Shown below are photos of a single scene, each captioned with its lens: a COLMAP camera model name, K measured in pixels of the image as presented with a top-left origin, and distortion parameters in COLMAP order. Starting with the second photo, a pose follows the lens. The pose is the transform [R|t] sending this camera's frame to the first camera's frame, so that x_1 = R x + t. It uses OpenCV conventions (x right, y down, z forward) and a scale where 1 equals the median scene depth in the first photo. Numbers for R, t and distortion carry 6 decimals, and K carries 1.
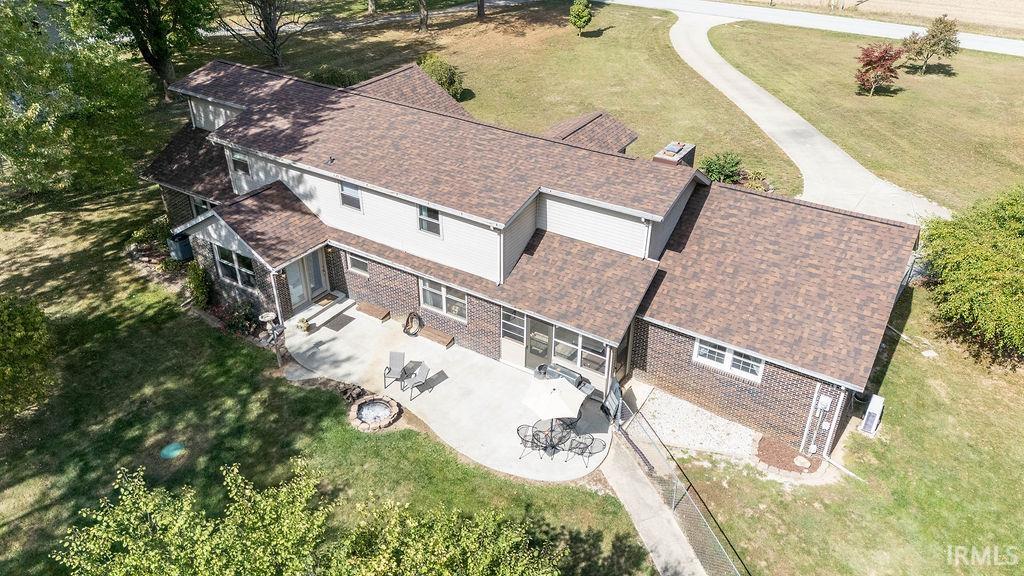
lens RADIAL K [[753.9, 0, 508.1], [0, 753.9, 288.8], [0, 0, 1]] dist [0.062602, 0.001949]
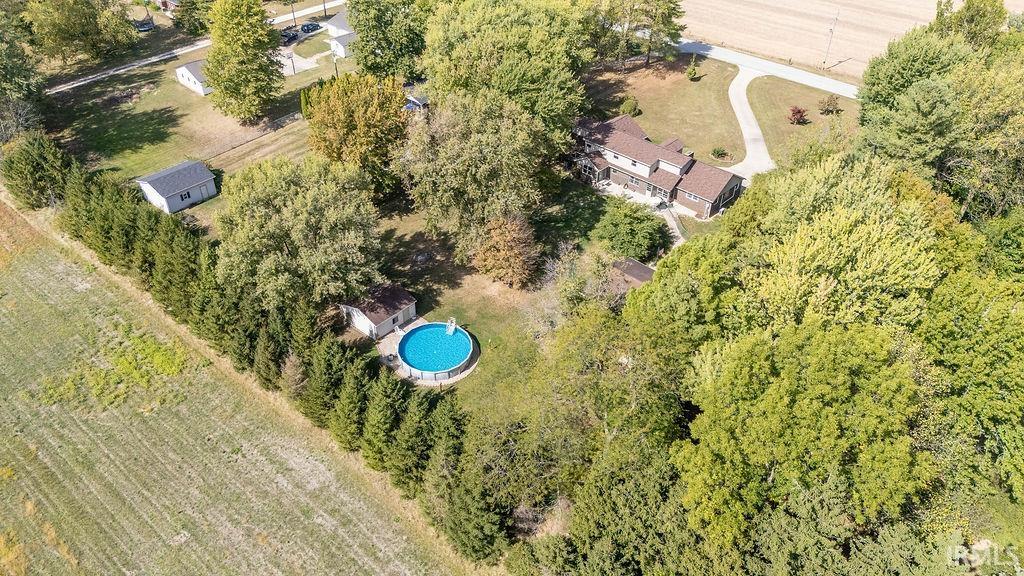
lens RADIAL K [[753.9, 0, 508.6], [0, 753.9, 286.6], [0, 0, 1]] dist [0.062602, 0.001949]
pose [[0.982085, 0.115271, -0.149067, -0.076025], [-0.099238, 0.988867, 0.110875, 0.212887], [0.160188, -0.094095, 0.982591, -3.633831]]
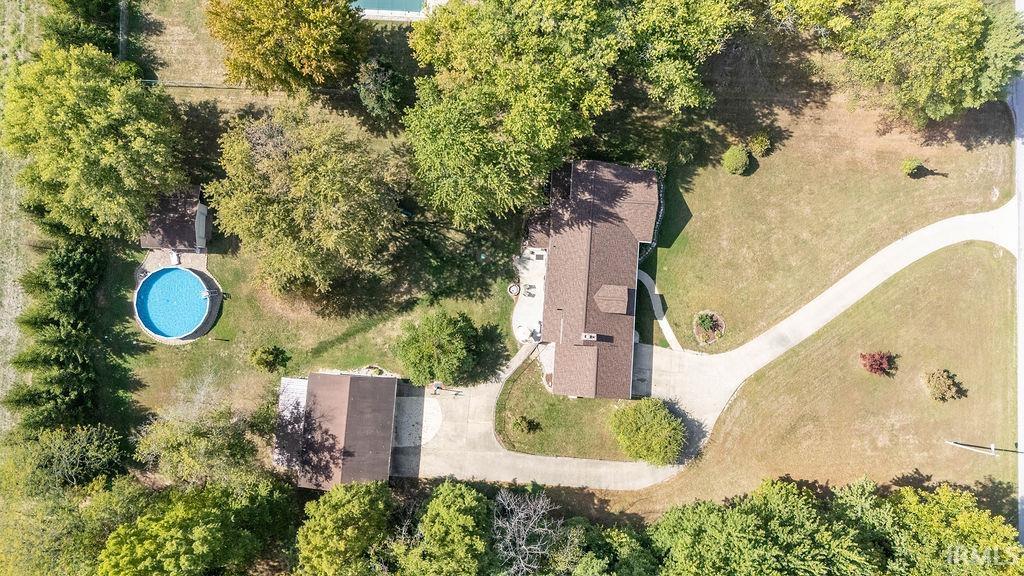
lens RADIAL K [[753.9, 0, 511.6], [0, 753.9, 290.8], [0, 0, 1]] dist [0.062602, 0.001949]
pose [[0.482468, 0.875091, -0.037948, -0.019535], [-0.445338, 0.282376, 0.849669, -2.965937], [0.754253, -0.393039, 0.525949, -1.041298]]
